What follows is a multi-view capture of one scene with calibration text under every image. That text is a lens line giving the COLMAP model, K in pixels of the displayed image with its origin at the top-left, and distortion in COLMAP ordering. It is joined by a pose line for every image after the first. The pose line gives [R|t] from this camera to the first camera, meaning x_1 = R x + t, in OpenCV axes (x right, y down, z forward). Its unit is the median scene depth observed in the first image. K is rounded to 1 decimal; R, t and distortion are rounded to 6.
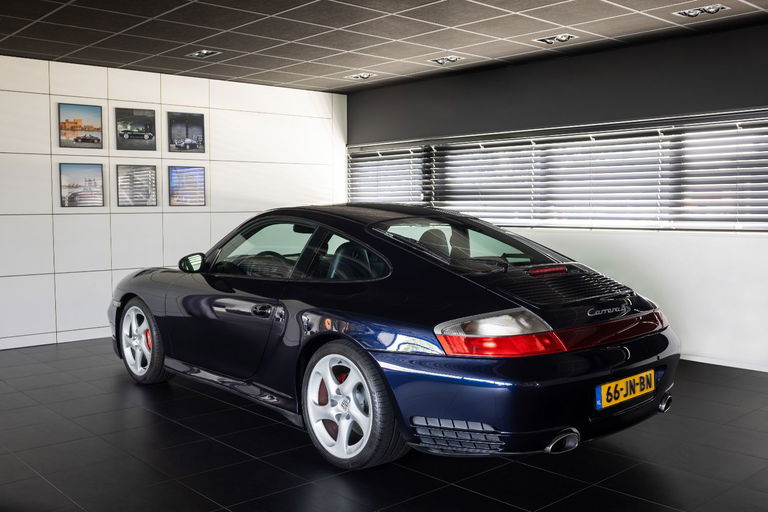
lens RADIAL K [[724.6, 0, 381.7], [0, 724.6, 251.7], [0, 0, 1]] dist [0.017776, 0.000000]
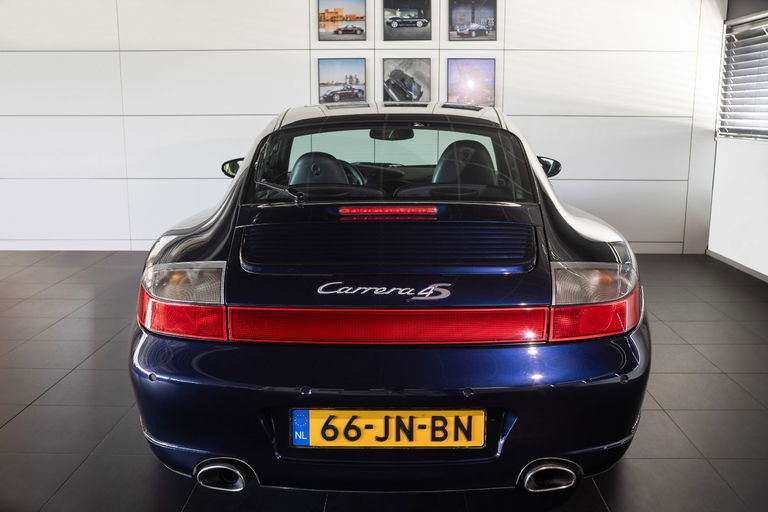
lens RADIAL K [[847.7, 0, 384.2], [0, 847.7, 261.6], [0, 0, 1]] dist [-0.023920, 0.000000]
pose [[0.750416, 0.127940, -0.648466, 0.336577], [-0.053324, 0.989608, 0.133538, -0.014148], [0.658812, -0.065630, 0.749440, 0.225295]]
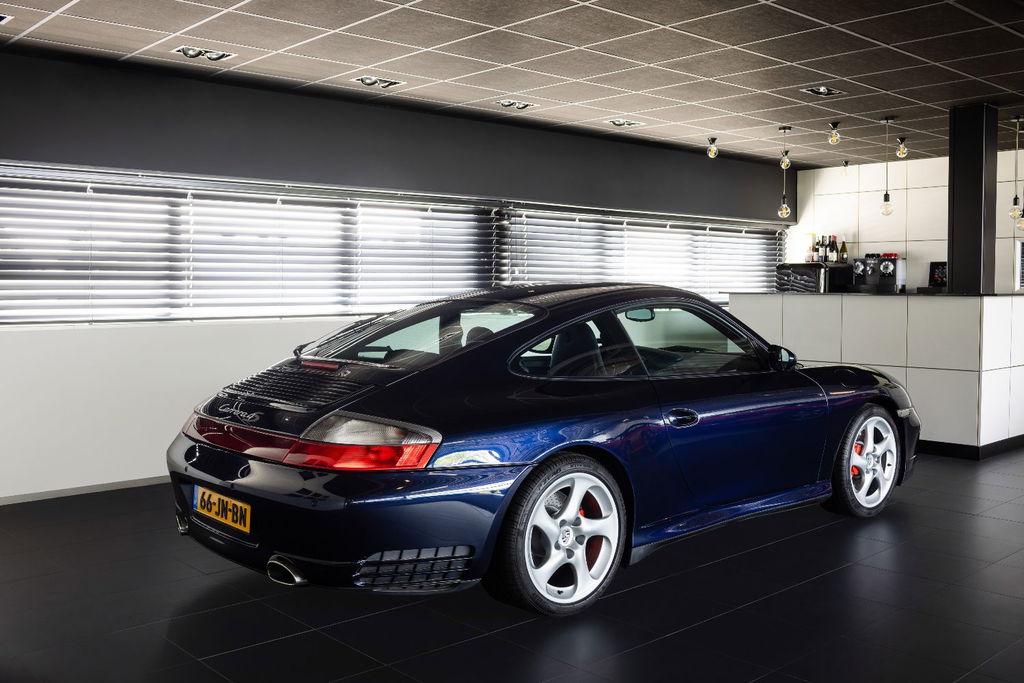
lens RADIAL K [[966.1, 0, 513.3], [0, 966.1, 339.1], [0, 0, 1]] dist [0.017776, 0.000000]
pose [[-0.021260, 0.054779, -0.998272, 0.630265], [-0.076584, 0.995475, 0.056256, -0.038995], [0.996836, 0.077648, -0.016968, 0.595952]]
